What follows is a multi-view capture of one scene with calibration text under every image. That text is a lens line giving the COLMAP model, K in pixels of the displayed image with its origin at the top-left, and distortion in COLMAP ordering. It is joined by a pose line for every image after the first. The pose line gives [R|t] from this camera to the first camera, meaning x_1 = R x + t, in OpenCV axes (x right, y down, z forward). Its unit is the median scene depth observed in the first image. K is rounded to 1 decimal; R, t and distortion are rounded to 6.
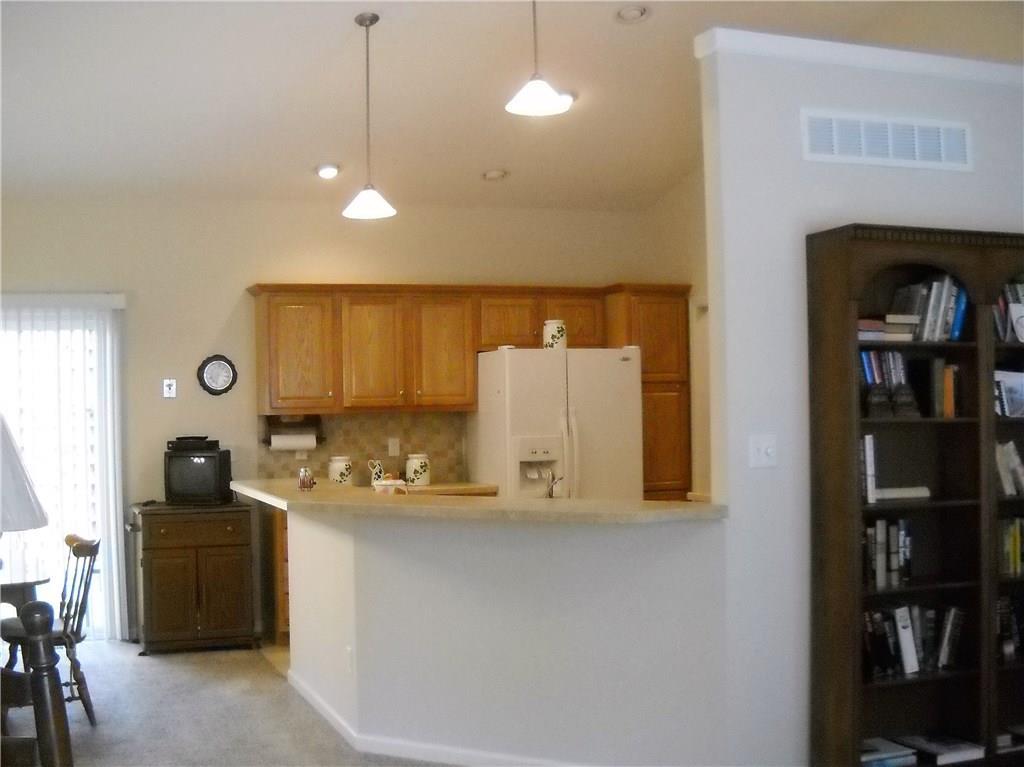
lens RADIAL K [[1155.8, 0, 512.0], [0, 1155.8, 383.5], [0, 0, 1]] dist [-0.132998, 0.014063]
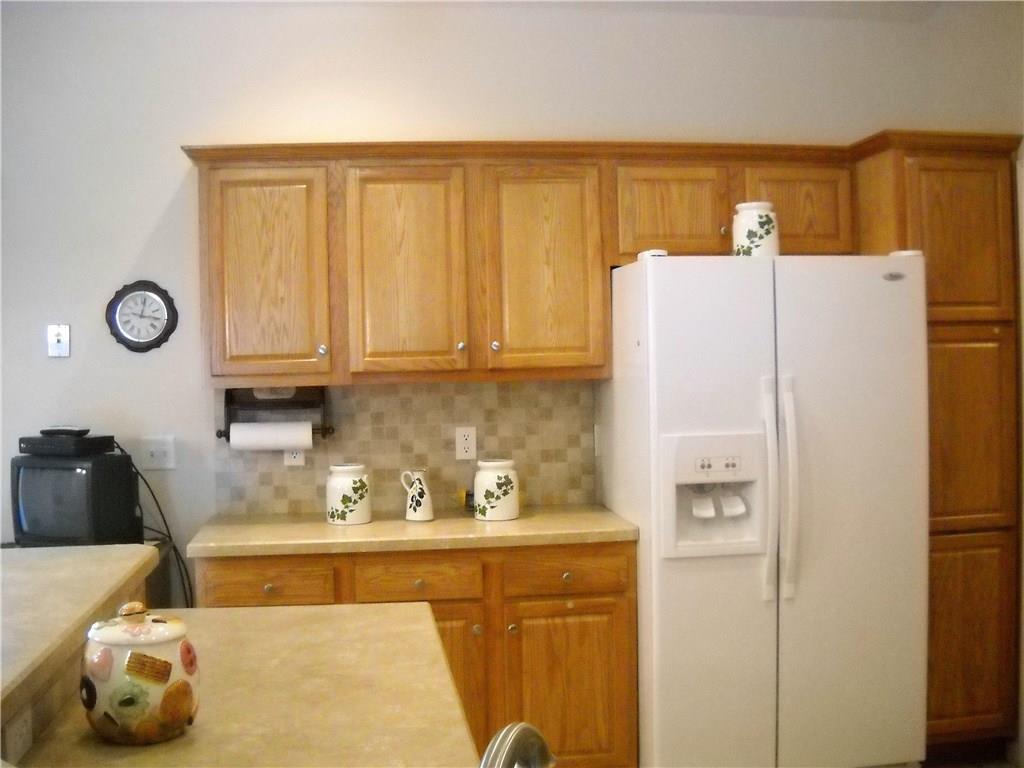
lens RADIAL K [[1219.9, 0, 512.5], [0, 1219.9, 363.7], [0, 0, 1]] dist [-0.201983, 0.008292]
pose [[0.977236, -0.002028, -0.212147, 0.045660], [0.008005, 0.999595, 0.027316, 0.001228], [0.212006, -0.028392, 0.976856, 0.453808]]
